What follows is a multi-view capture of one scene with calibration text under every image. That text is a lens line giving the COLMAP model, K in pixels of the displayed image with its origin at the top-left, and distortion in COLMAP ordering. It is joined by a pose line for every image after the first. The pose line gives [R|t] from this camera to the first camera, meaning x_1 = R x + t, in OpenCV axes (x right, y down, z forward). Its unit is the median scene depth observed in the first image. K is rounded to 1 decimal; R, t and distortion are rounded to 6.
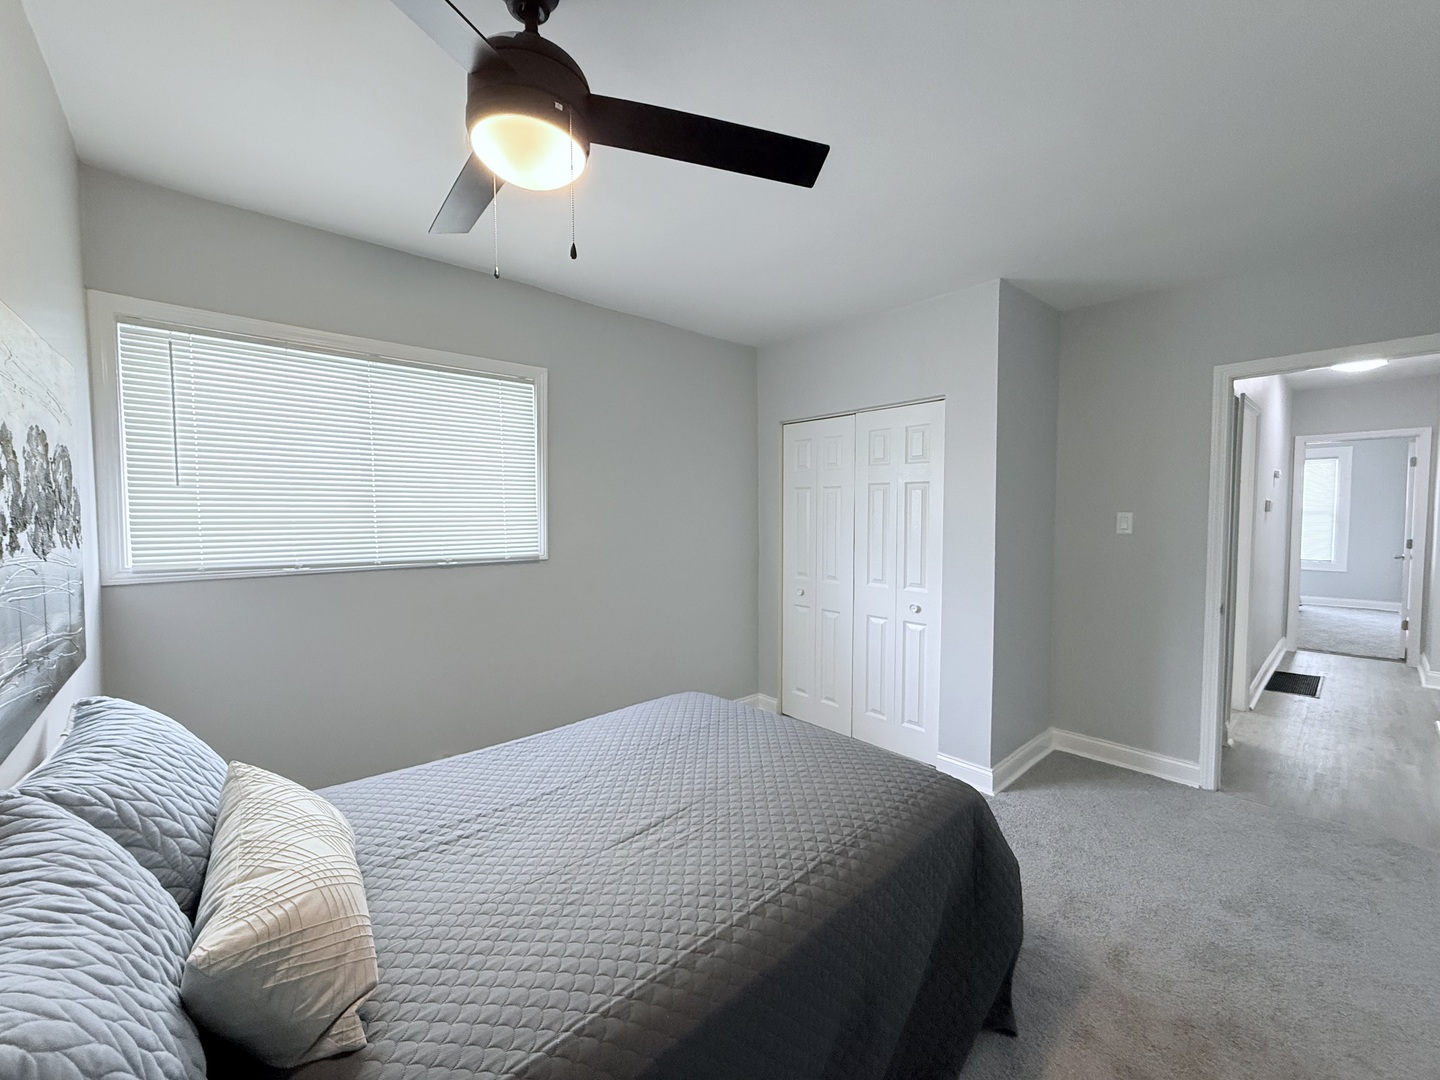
lens RADIAL K [[577.0, 0, 718.3], [0, 577.0, 532.9], [0, 0, 1]] dist [-0.000558, 0.000100]
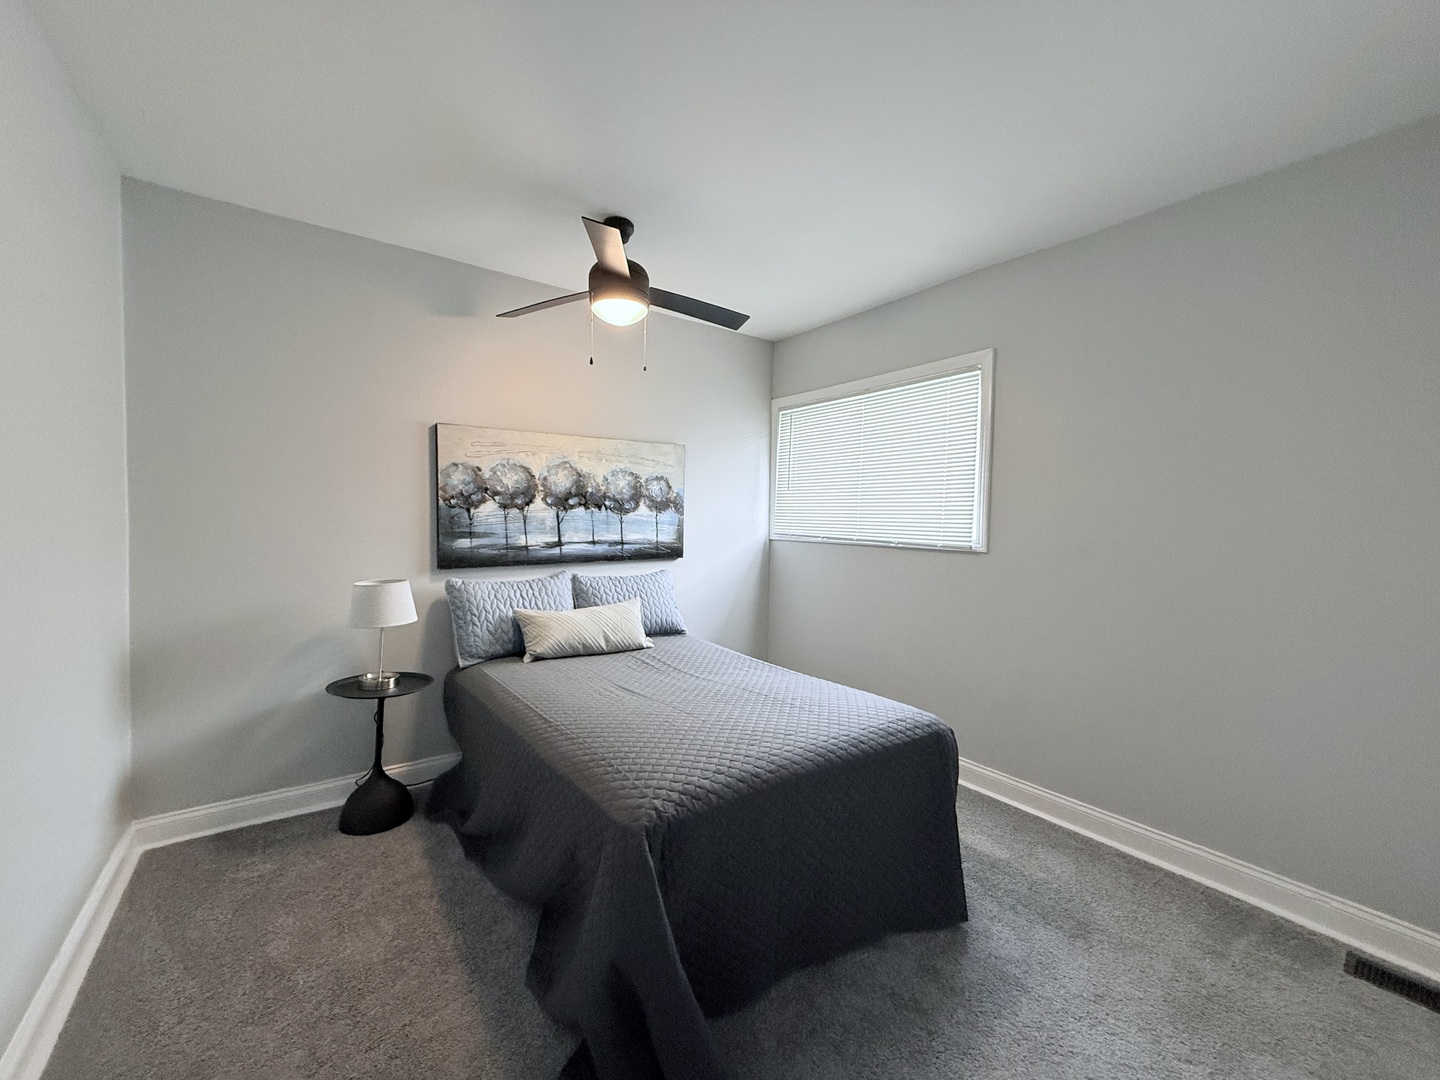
lens RADIAL K [[577.0, 0, 712.4], [0, 577.0, 537.3], [0, 0, 1]] dist [-0.000558, 0.000100]
pose [[-0.100935, 0.040929, -0.994051, 0.722893], [-0.045653, 0.997910, 0.045724, -0.001501], [0.993845, 0.049996, -0.098856, 0.686542]]
